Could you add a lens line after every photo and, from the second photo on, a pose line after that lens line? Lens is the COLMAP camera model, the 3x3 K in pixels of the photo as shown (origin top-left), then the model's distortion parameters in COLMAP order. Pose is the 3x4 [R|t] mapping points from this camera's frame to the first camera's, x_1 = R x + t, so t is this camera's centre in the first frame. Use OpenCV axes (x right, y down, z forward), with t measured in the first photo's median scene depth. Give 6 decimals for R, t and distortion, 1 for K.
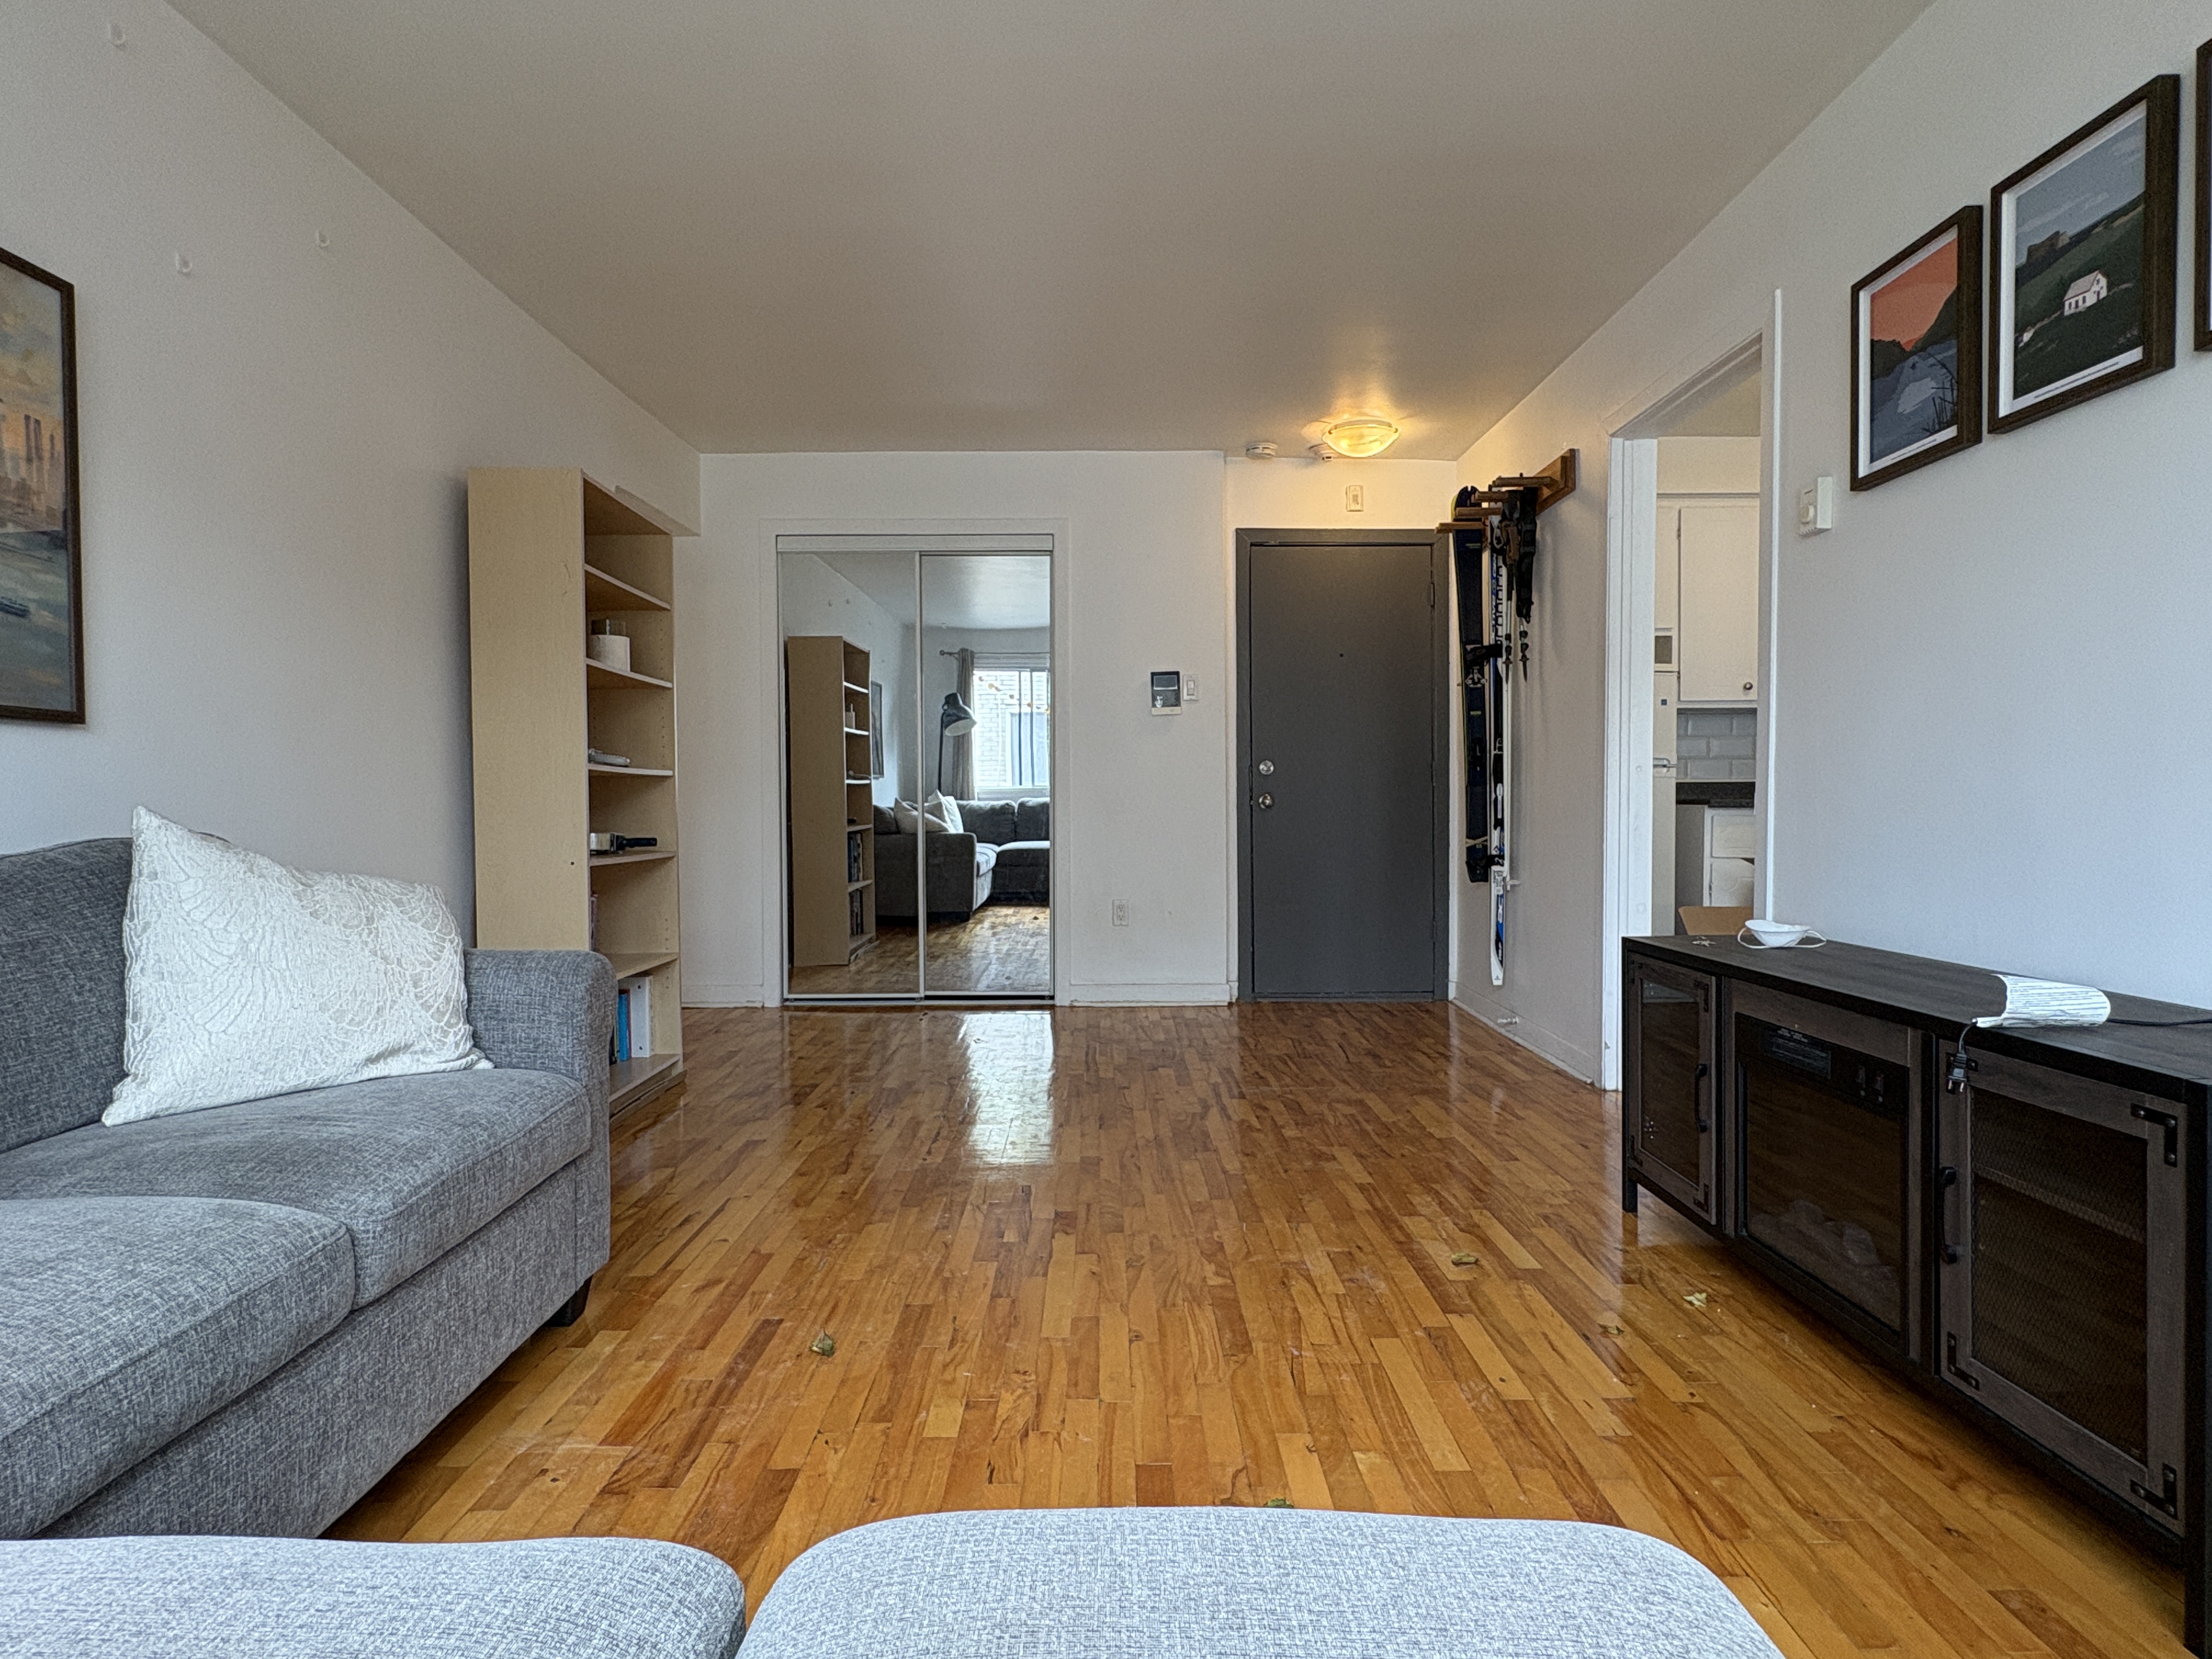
lens RADIAL K [[1159.4, 0, 1109.6], [0, 1159.4, 830.8], [0, 0, 1]] dist [0.002217, 0.000357]
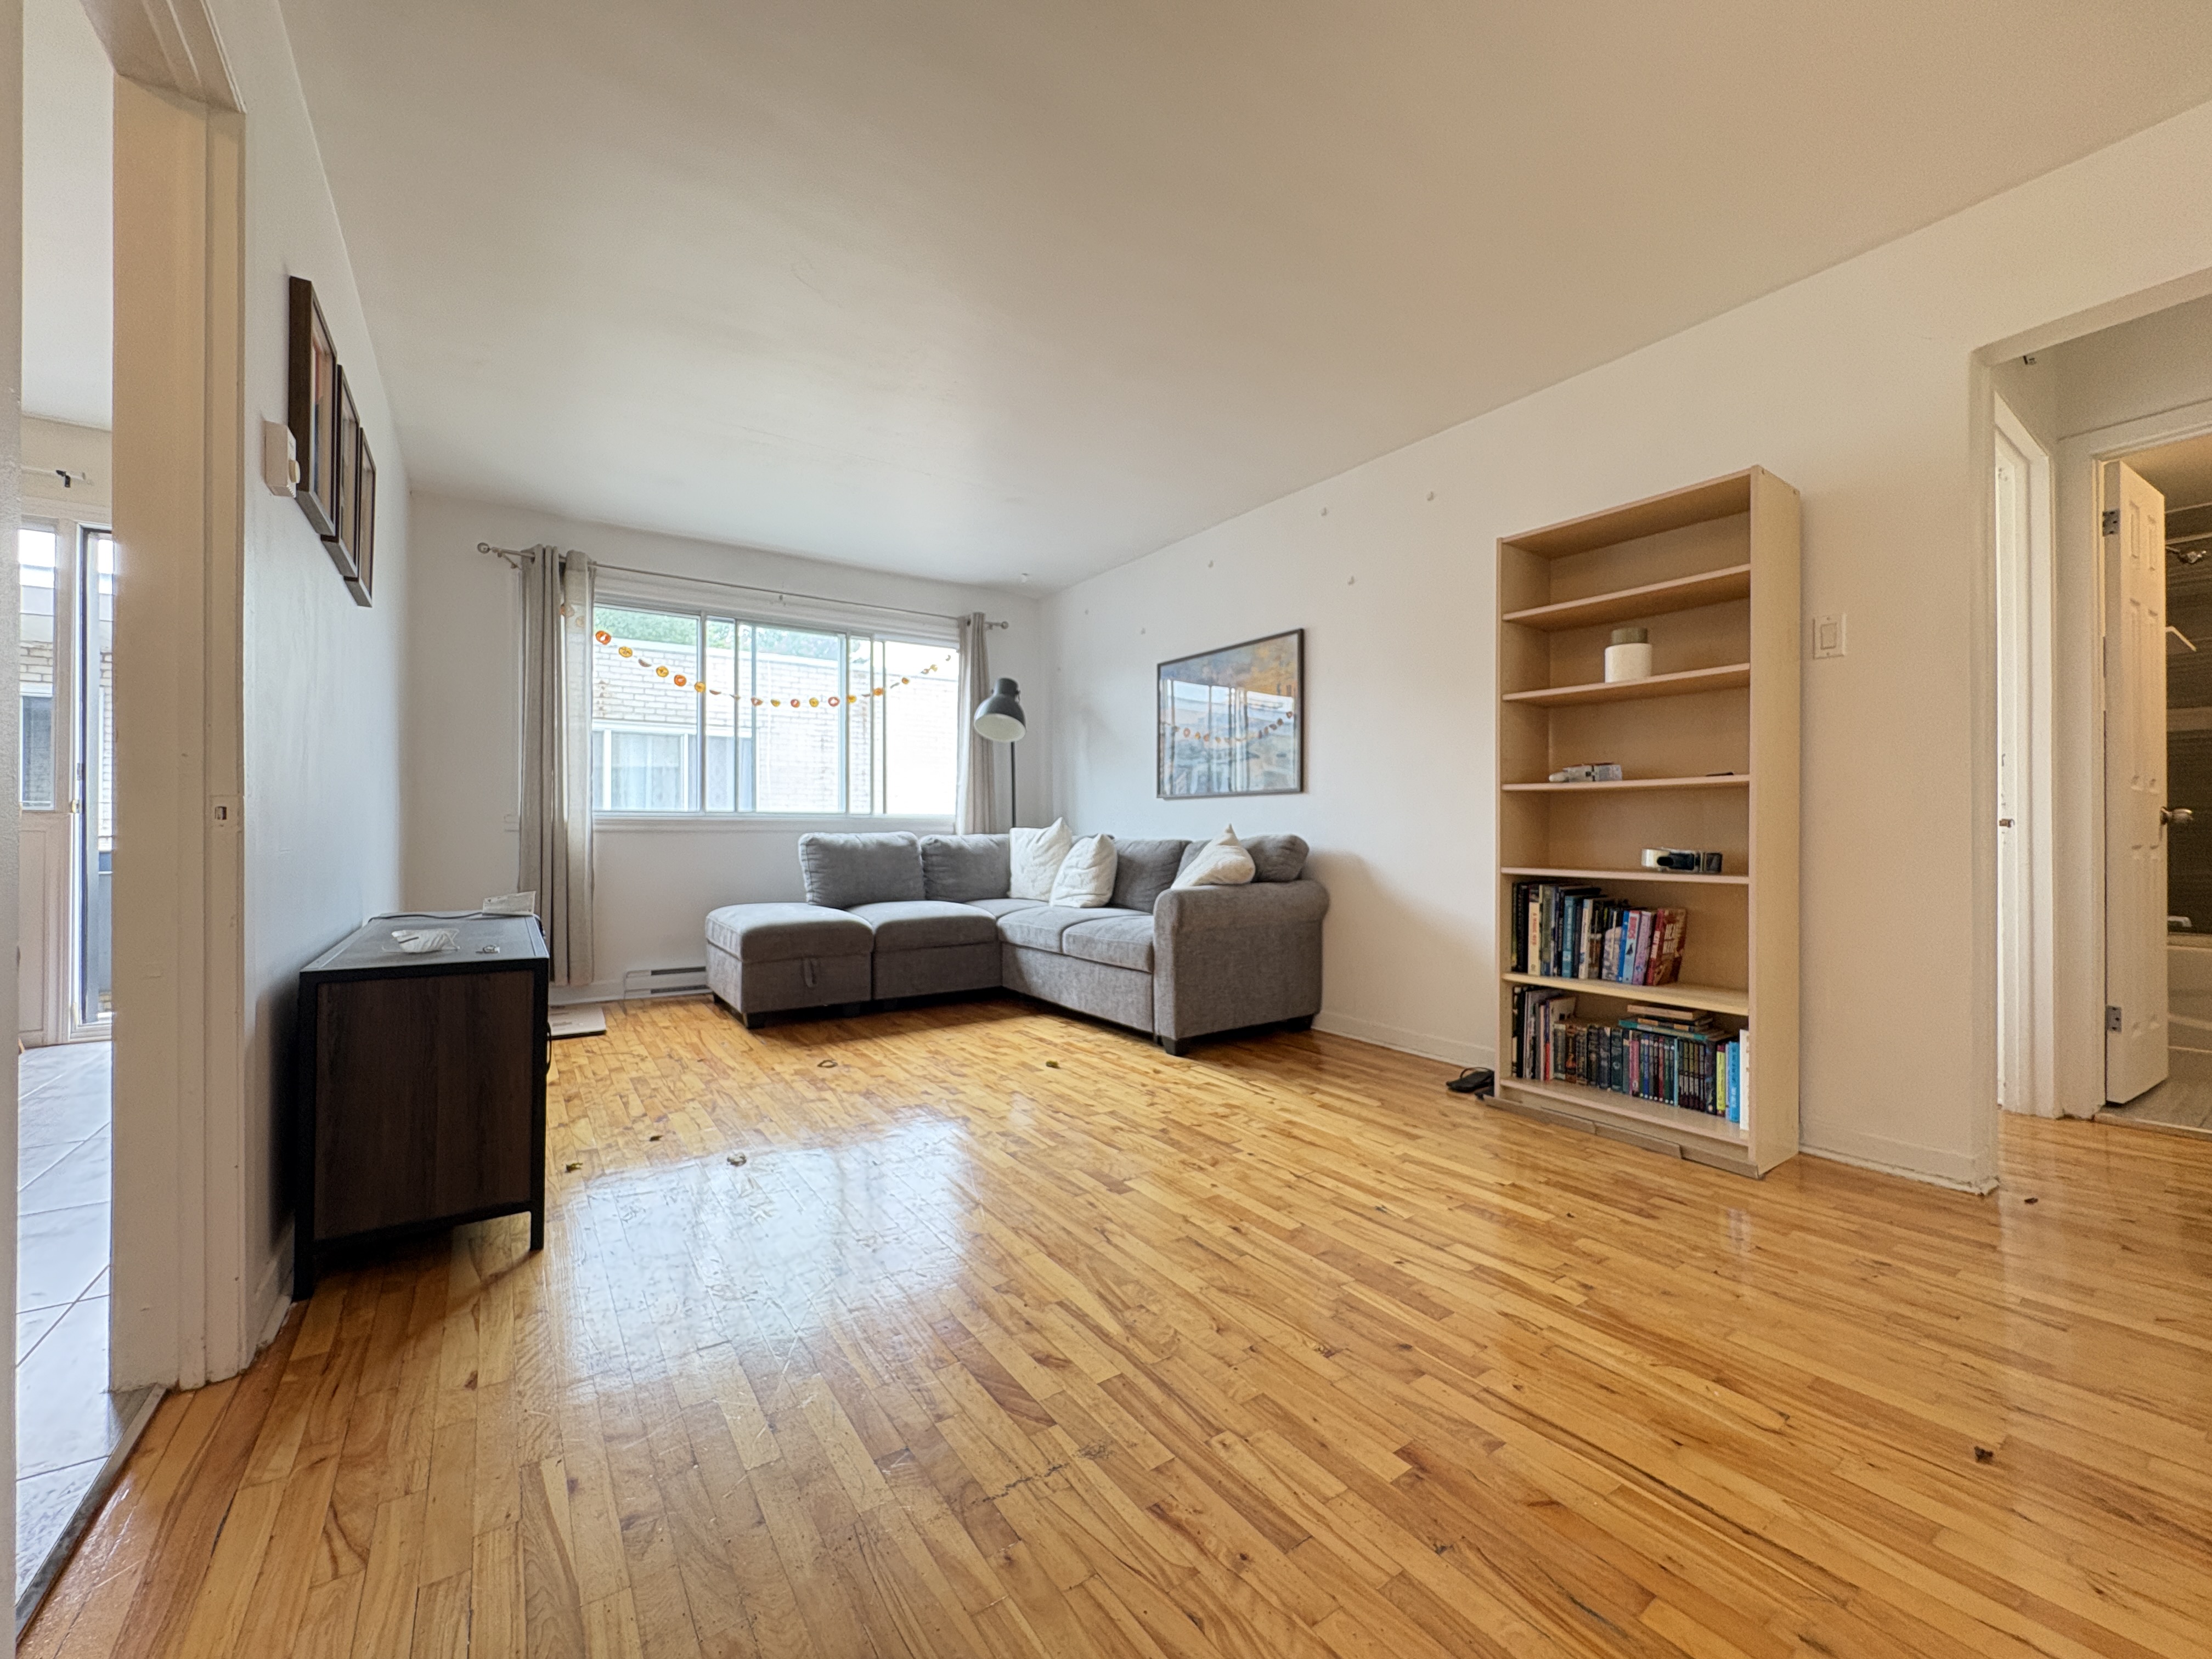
lens RADIAL K [[886.1, 0, 1116.1], [0, 886.1, 821.7], [0, 0, 1]] dist [0.008769, 0.000229]
pose [[-0.819119, -0.004657, -0.573605, 0.412528], [-0.014822, 0.999805, 0.013049, -0.029847], [0.573432, 0.019190, -0.819028, 1.606580]]
